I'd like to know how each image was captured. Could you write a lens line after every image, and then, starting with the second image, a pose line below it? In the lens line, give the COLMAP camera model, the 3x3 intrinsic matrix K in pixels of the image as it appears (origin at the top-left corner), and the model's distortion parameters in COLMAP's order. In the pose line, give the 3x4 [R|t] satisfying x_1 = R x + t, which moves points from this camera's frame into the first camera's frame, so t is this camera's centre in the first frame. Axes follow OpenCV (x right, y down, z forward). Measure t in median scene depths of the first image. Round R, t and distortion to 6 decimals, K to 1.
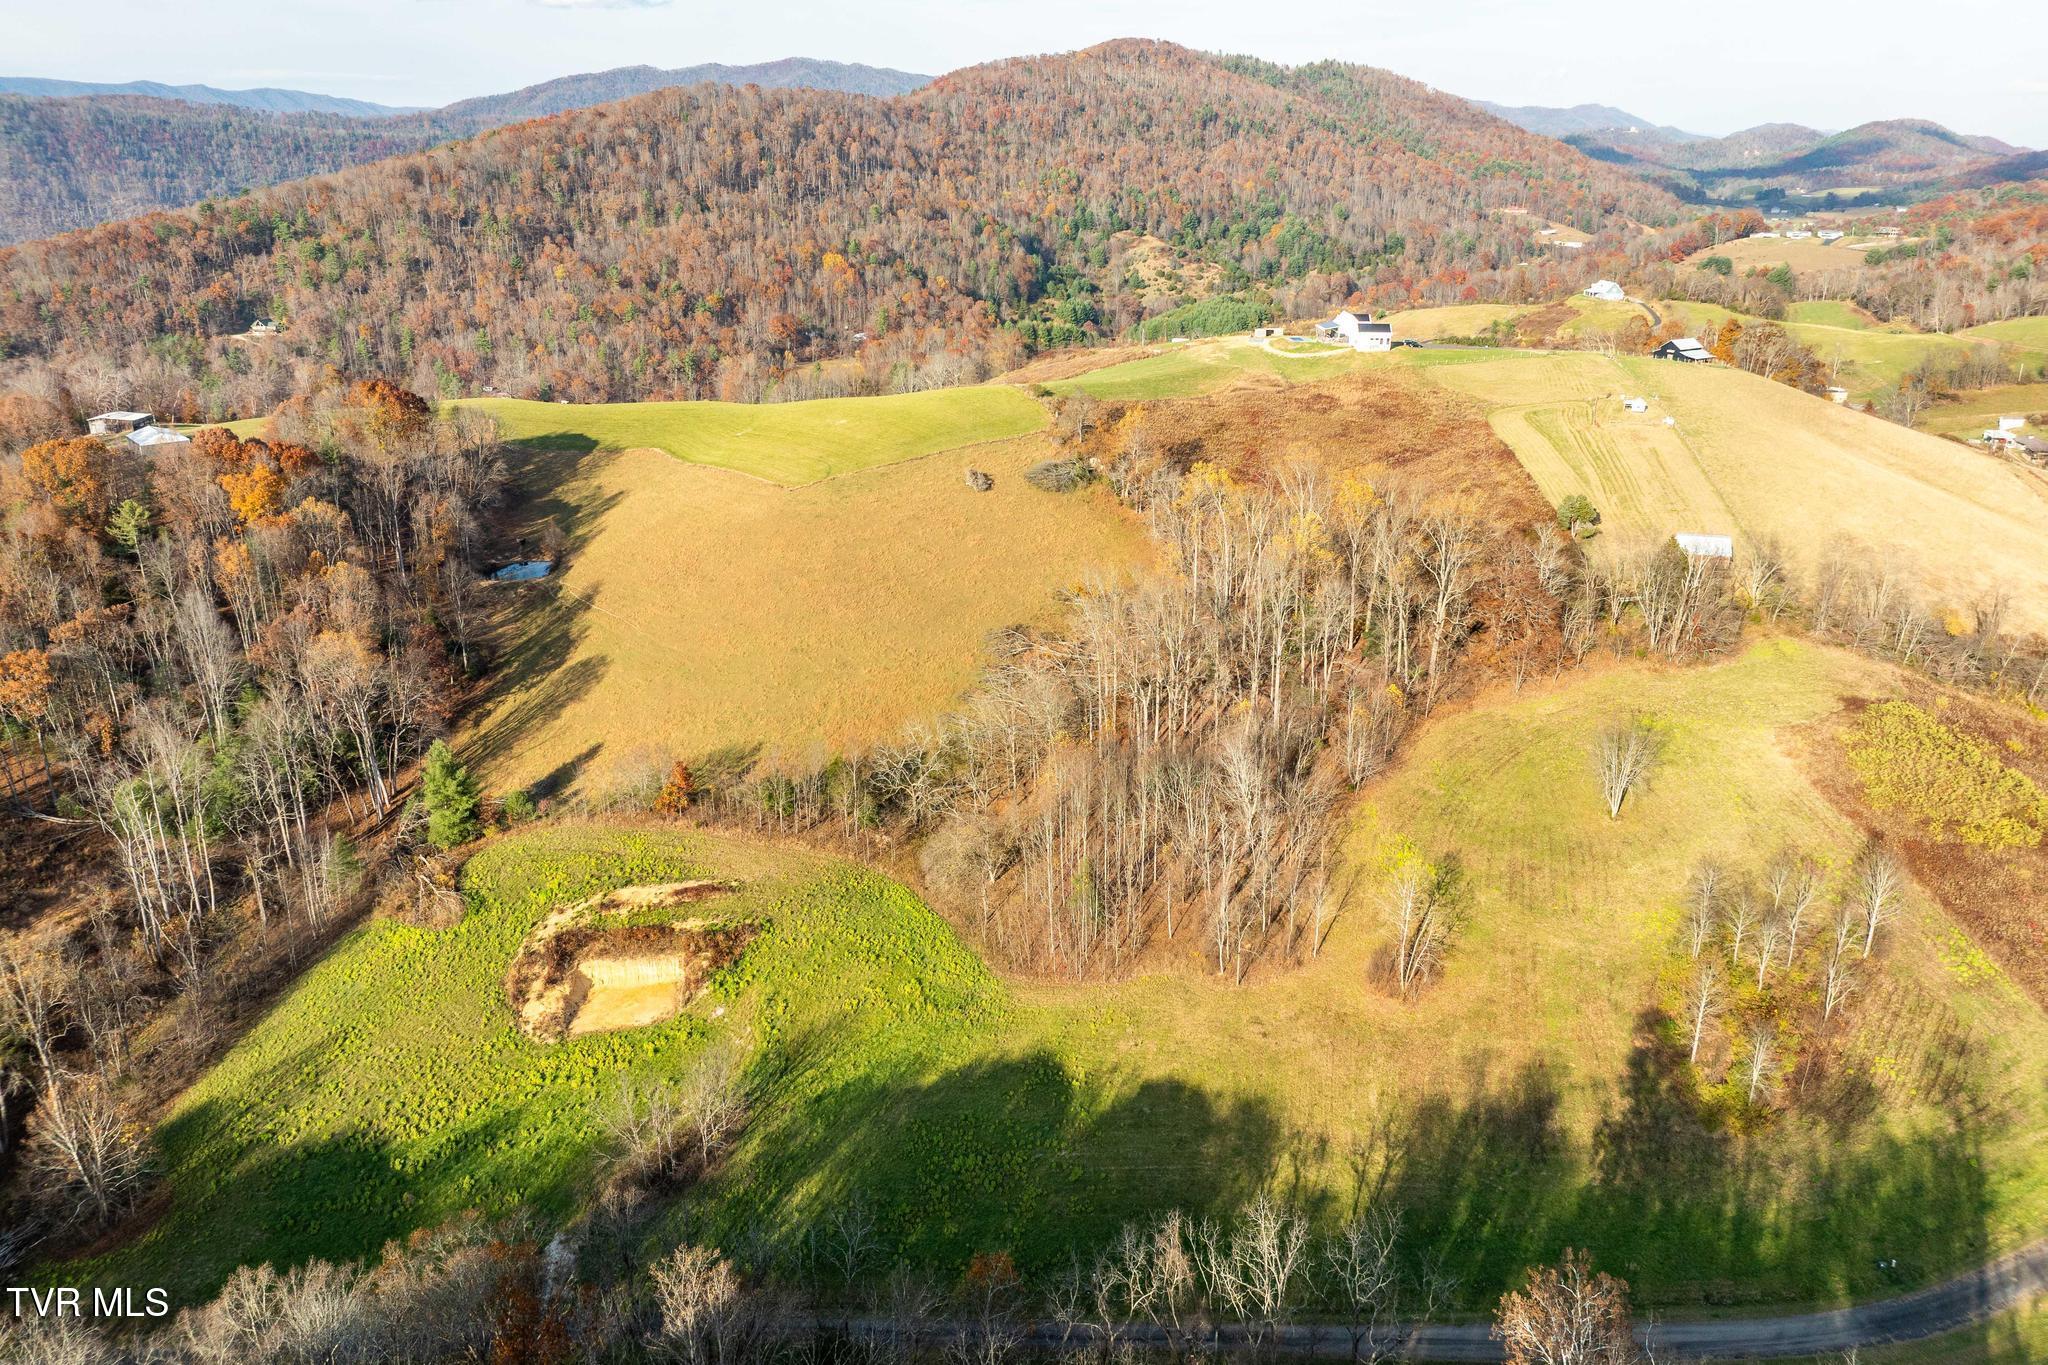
lens RADIAL K [[1437.1, 0, 1029.3], [0, 1437.1, 663.6], [0, 0, 1]] dist [-0.045796, 0.008936]
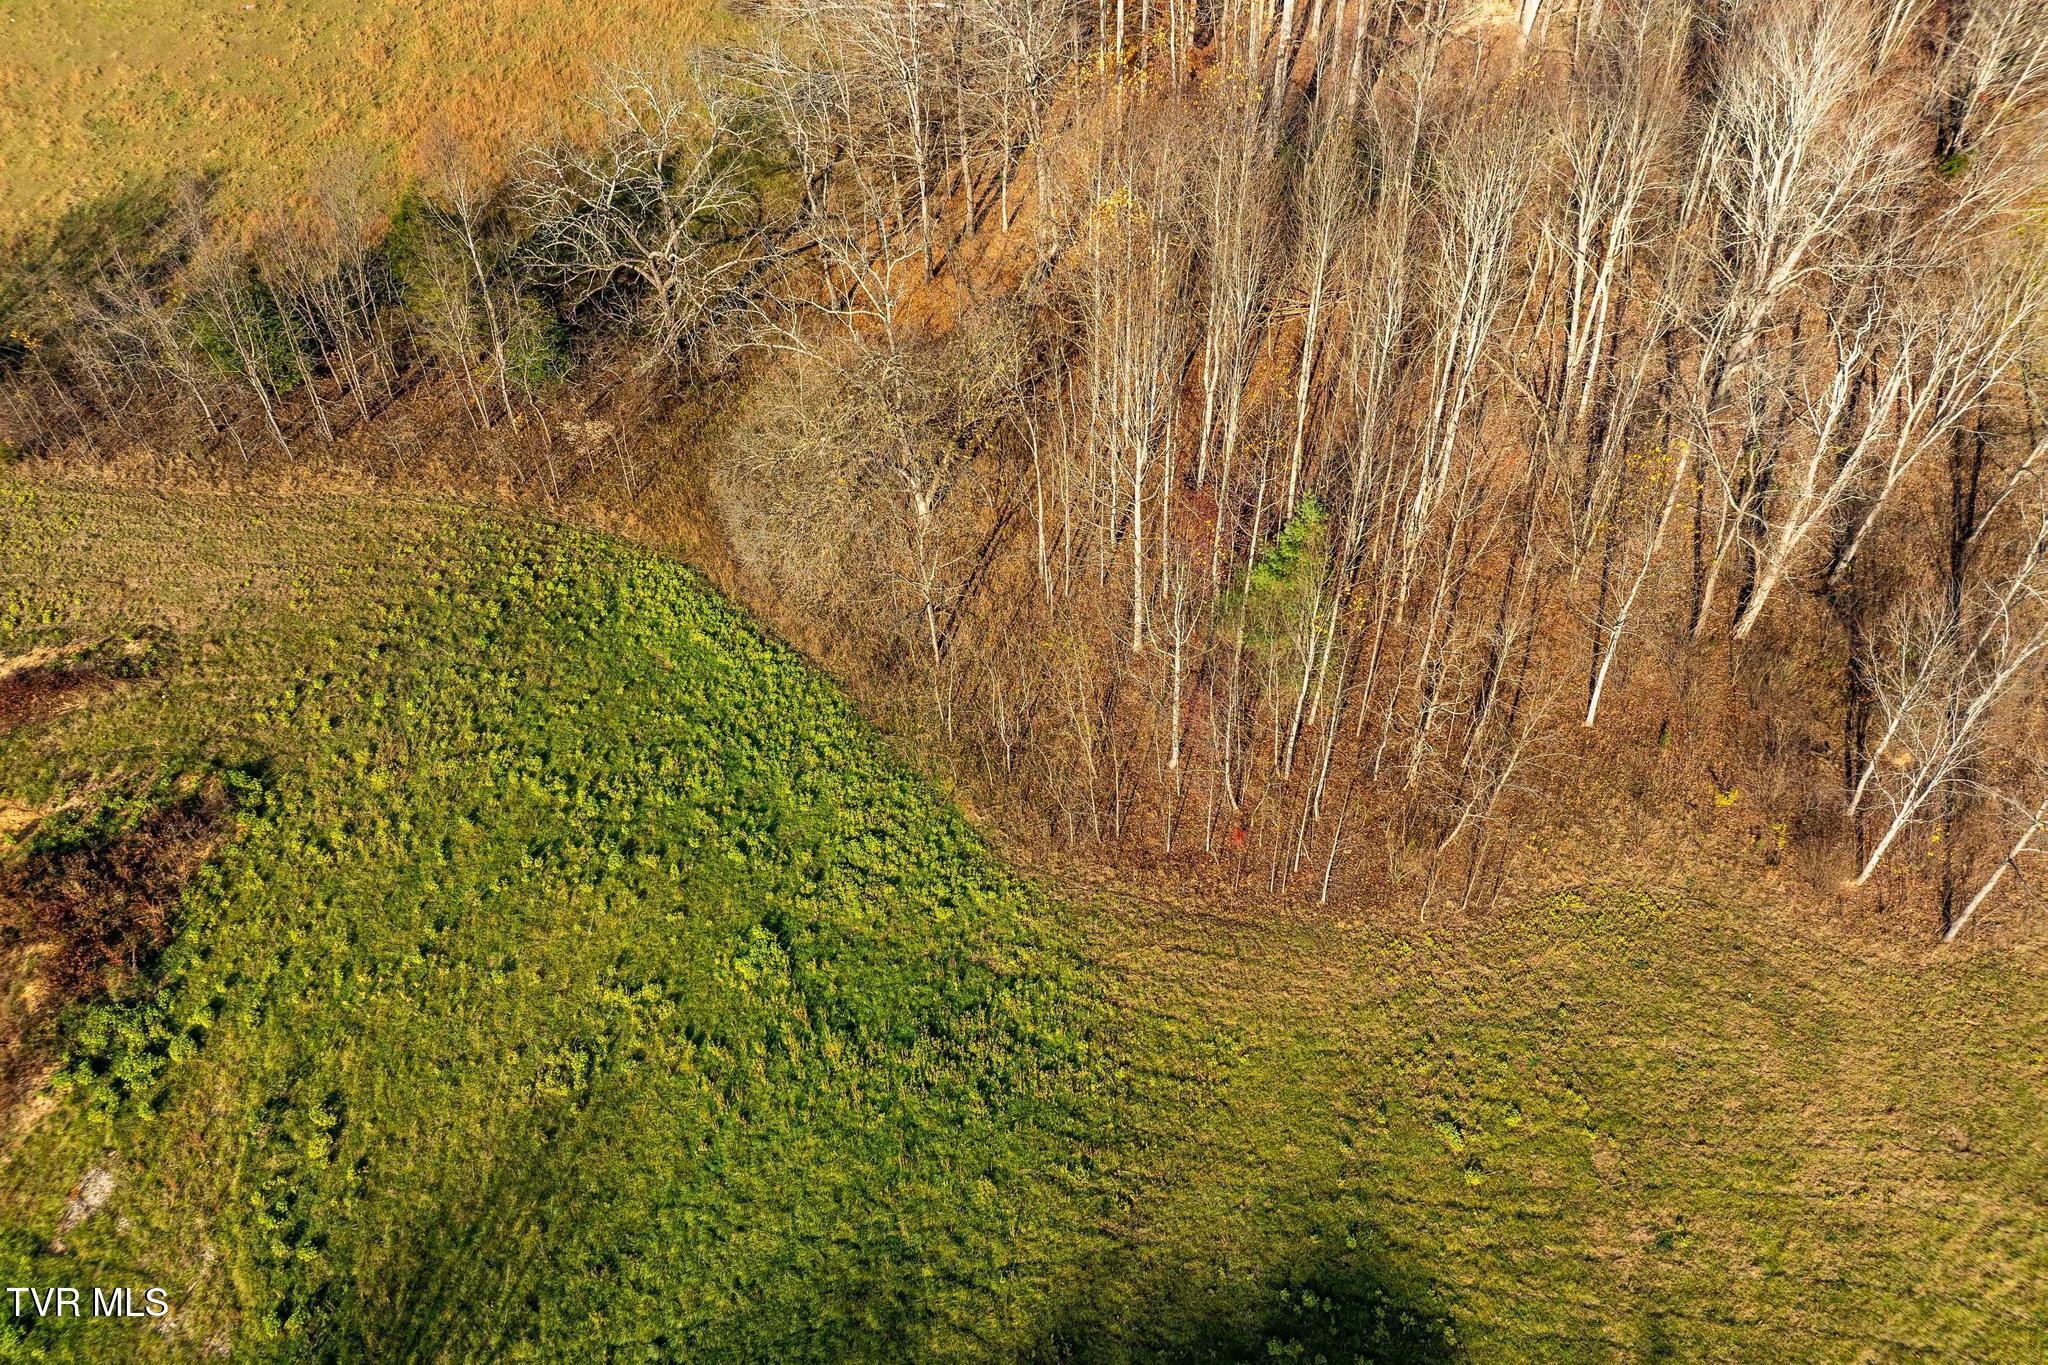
lens RADIAL K [[1437.1, 0, 1042.4], [0, 1437.1, 634.6], [0, 0, 1]] dist [-0.045796, 0.008936]
pose [[0.981947, -0.130921, 0.136527, -0.030714], [0.066861, 0.915408, 0.396935, 0.024392], [-0.176945, -0.380641, 0.907636, 0.412589]]
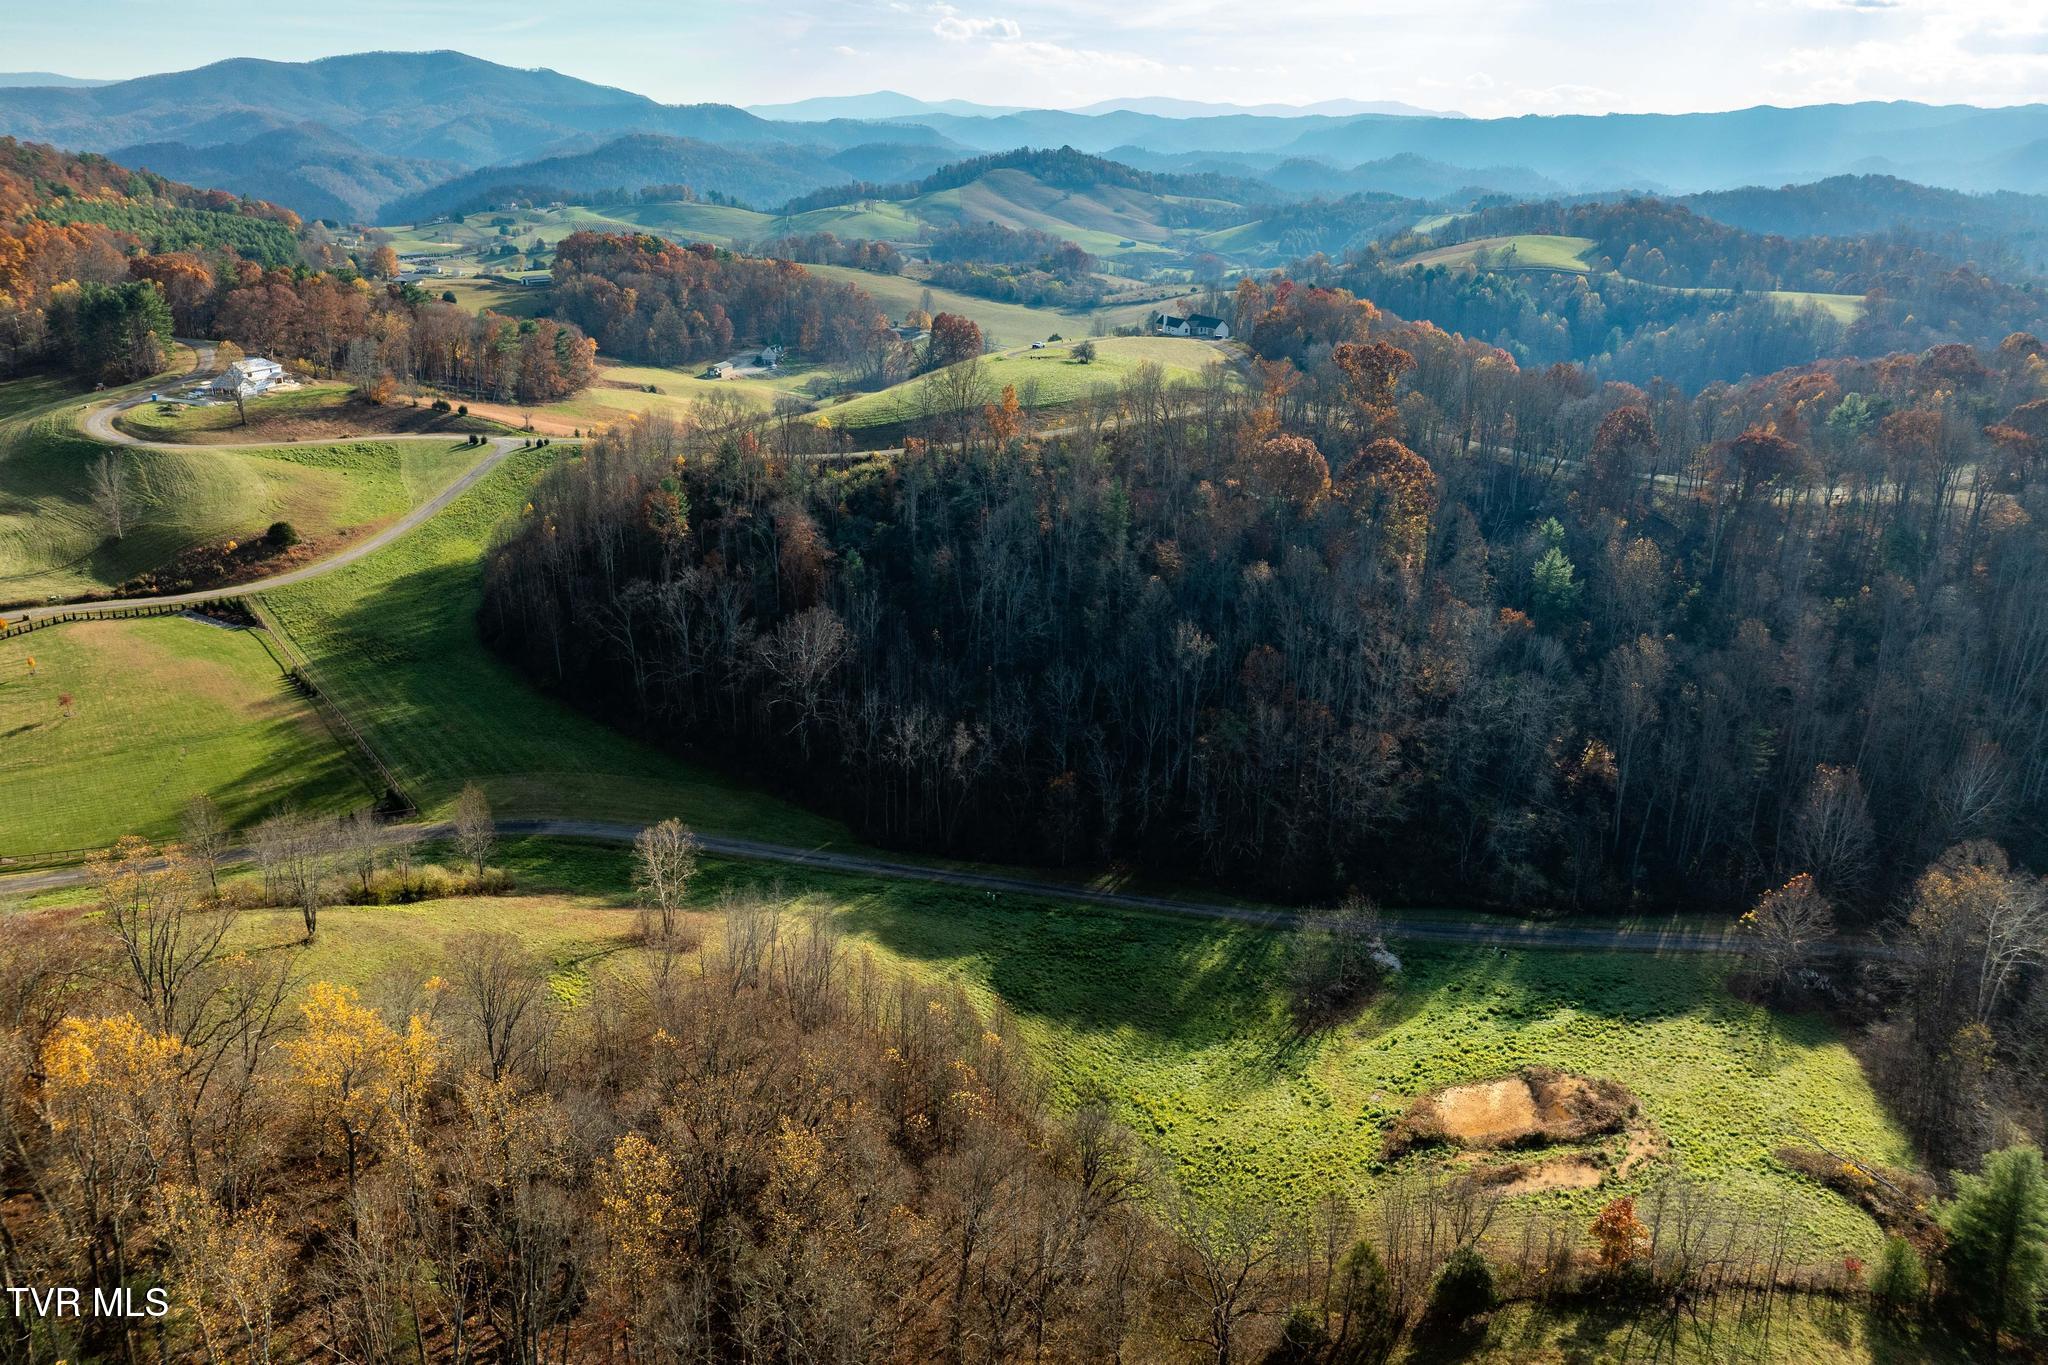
lens RADIAL K [[1437.1, 0, 1035.6], [0, 1437.1, 677.4], [0, 0, 1]] dist [-0.045796, 0.008936]
pose [[-0.999739, -0.018142, 0.013866, -0.006761], [-0.005122, 0.769953, 0.638080, -0.286665], [-0.022252, 0.637843, -0.769845, 0.831215]]
